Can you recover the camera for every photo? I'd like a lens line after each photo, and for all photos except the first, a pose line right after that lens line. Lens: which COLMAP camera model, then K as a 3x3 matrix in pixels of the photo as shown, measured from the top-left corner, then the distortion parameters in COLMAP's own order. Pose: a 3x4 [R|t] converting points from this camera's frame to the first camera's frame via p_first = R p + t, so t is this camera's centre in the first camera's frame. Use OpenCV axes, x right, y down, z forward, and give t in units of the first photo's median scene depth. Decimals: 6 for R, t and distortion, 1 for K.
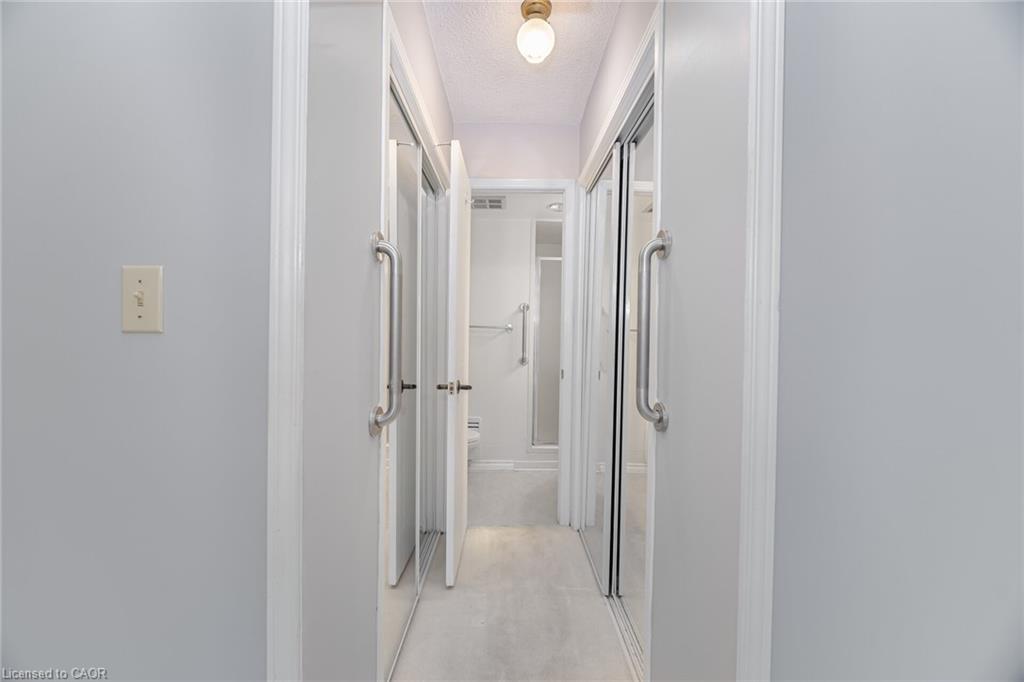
lens RADIAL K [[414.3, 0, 511.5], [0, 414.3, 339.0], [0, 0, 1]] dist [0.015028, 0.000079]
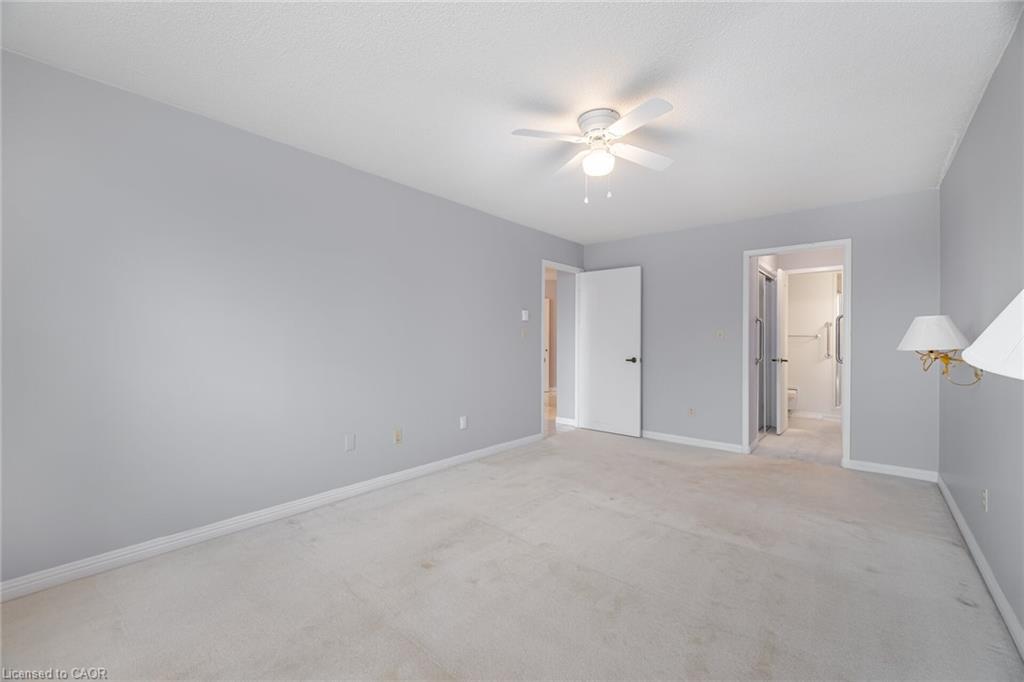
lens RADIAL K [[414.3, 0, 511.2], [0, 414.3, 340.9], [0, 0, 1]] dist [0.015028, 0.000079]
pose [[0.759486, -0.008546, -0.650468, 0.219600], [0.001574, 0.999935, -0.011300, 0.015275], [0.650522, 0.007558, 0.759450, -1.611274]]
